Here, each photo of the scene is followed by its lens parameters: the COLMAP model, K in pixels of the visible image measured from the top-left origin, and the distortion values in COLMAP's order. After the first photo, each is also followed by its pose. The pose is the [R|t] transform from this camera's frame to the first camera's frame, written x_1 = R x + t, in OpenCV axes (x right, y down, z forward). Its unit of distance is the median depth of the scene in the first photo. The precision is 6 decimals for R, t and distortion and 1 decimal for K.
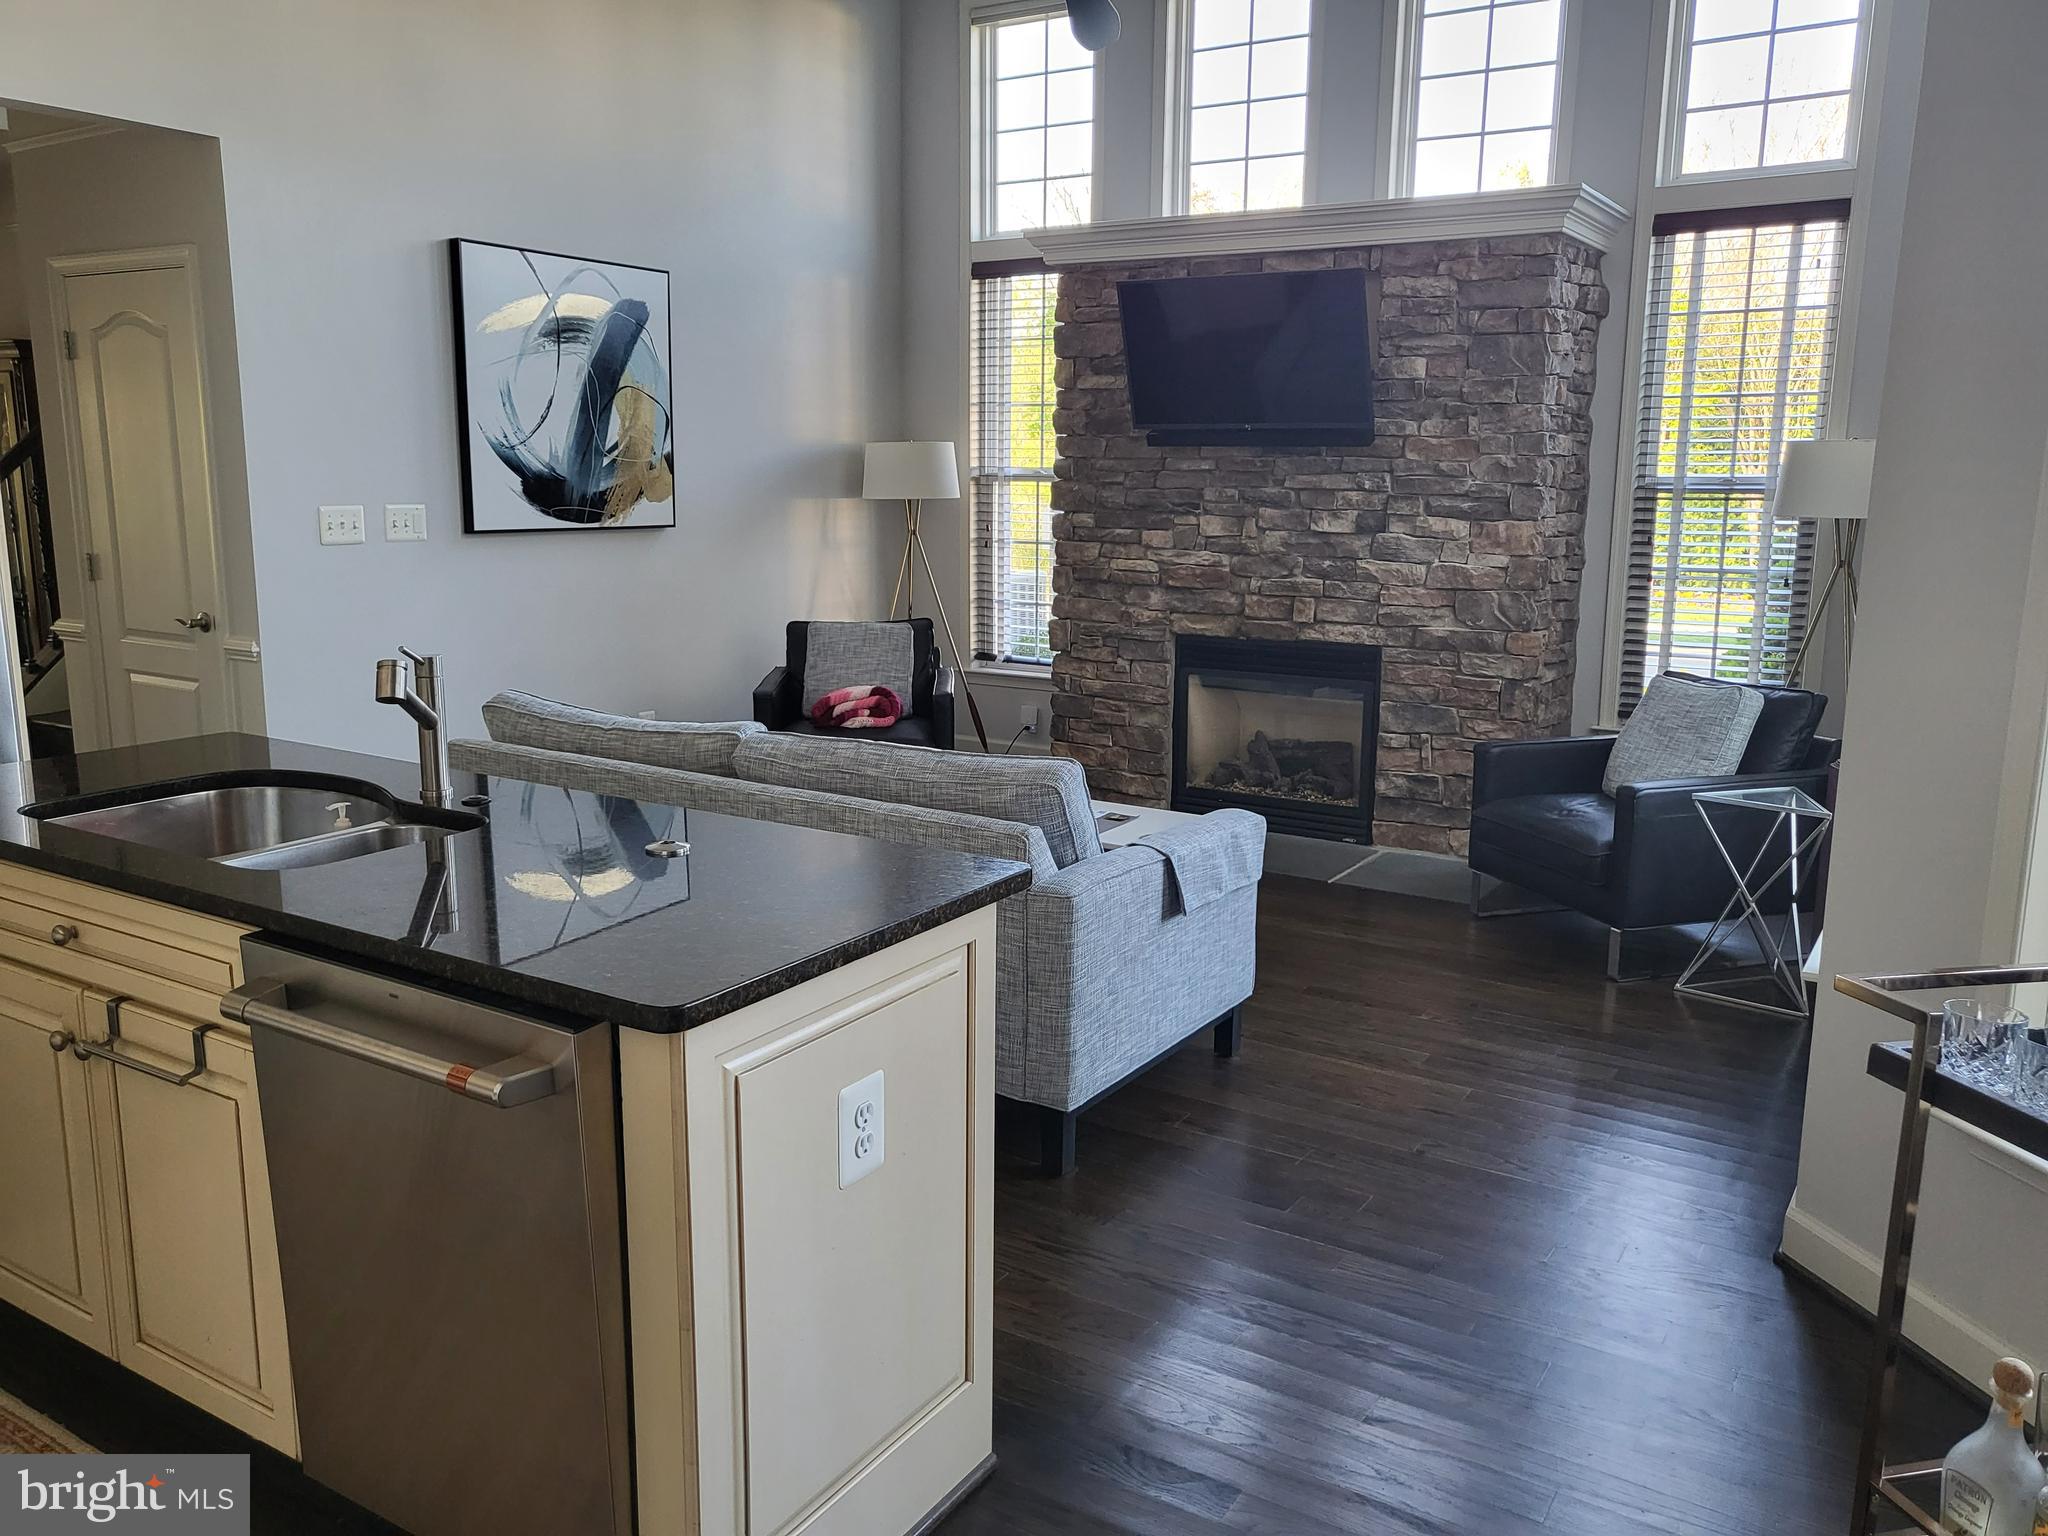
lens RADIAL K [[1580.7, 0, 1019.3], [0, 1580.7, 763.9], [0, 0, 1]] dist [-0.035853, 0.072037]
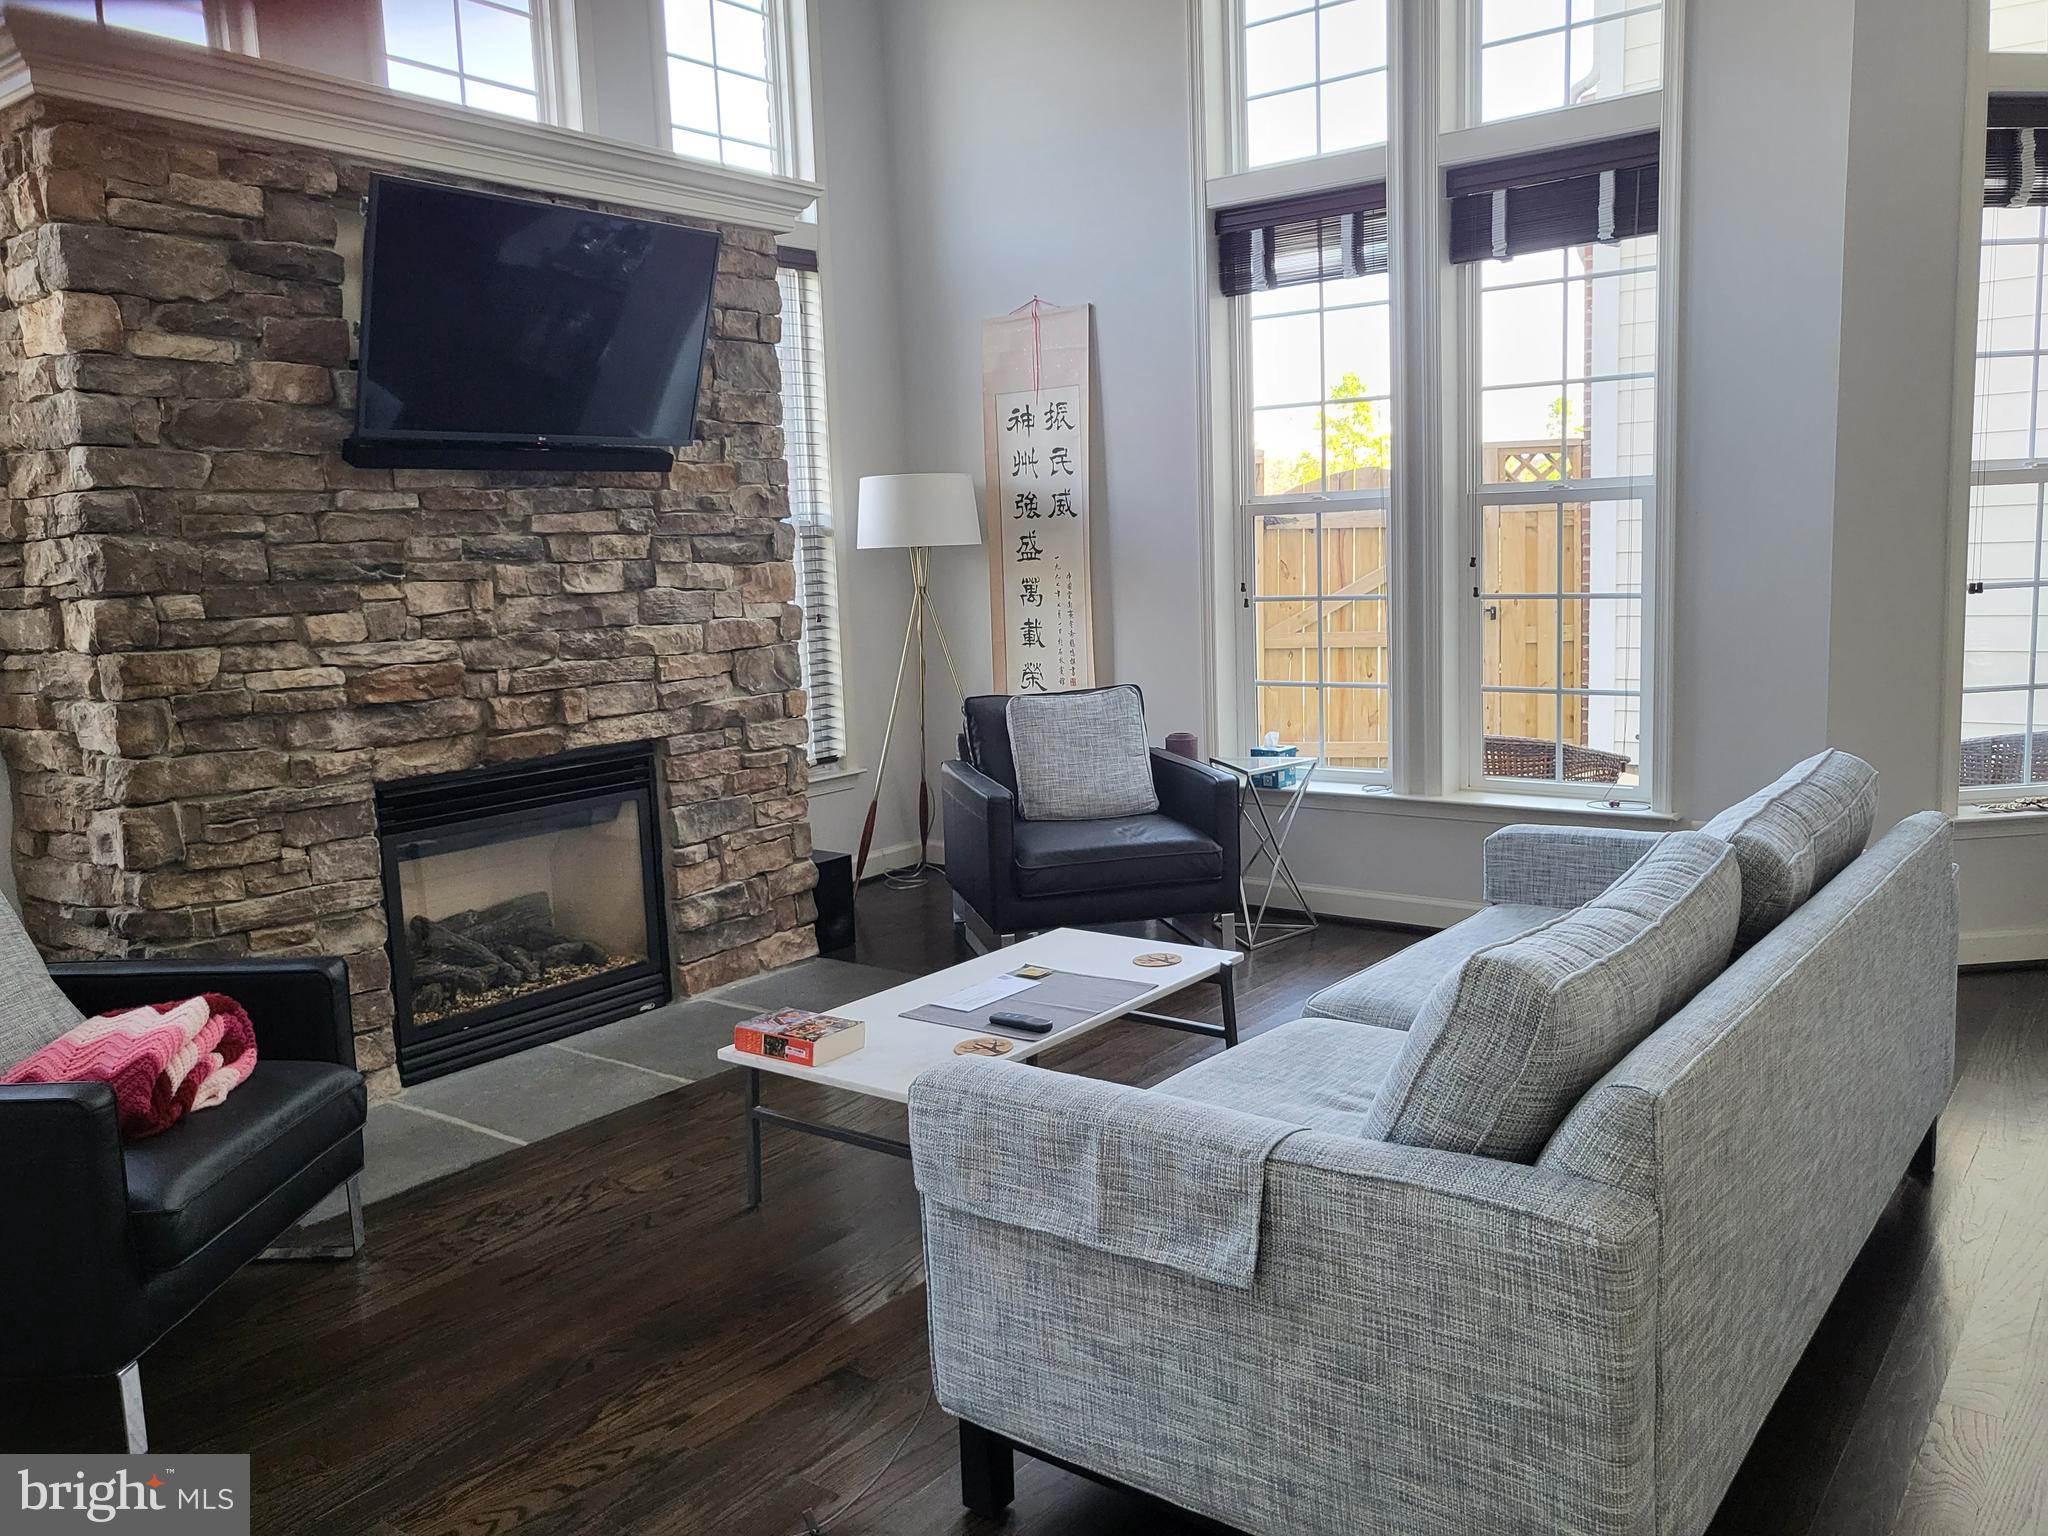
lens RADIAL K [[1580.7, 0, 1023.0], [0, 1580.7, 752.7], [0, 0, 1]] dist [-0.035853, 0.072037]
pose [[0.093002, -0.141998, 0.985488, -0.488762], [0.220595, 0.968118, 0.118677, -0.116488], [-0.970921, 0.206357, 0.121361, 0.726685]]
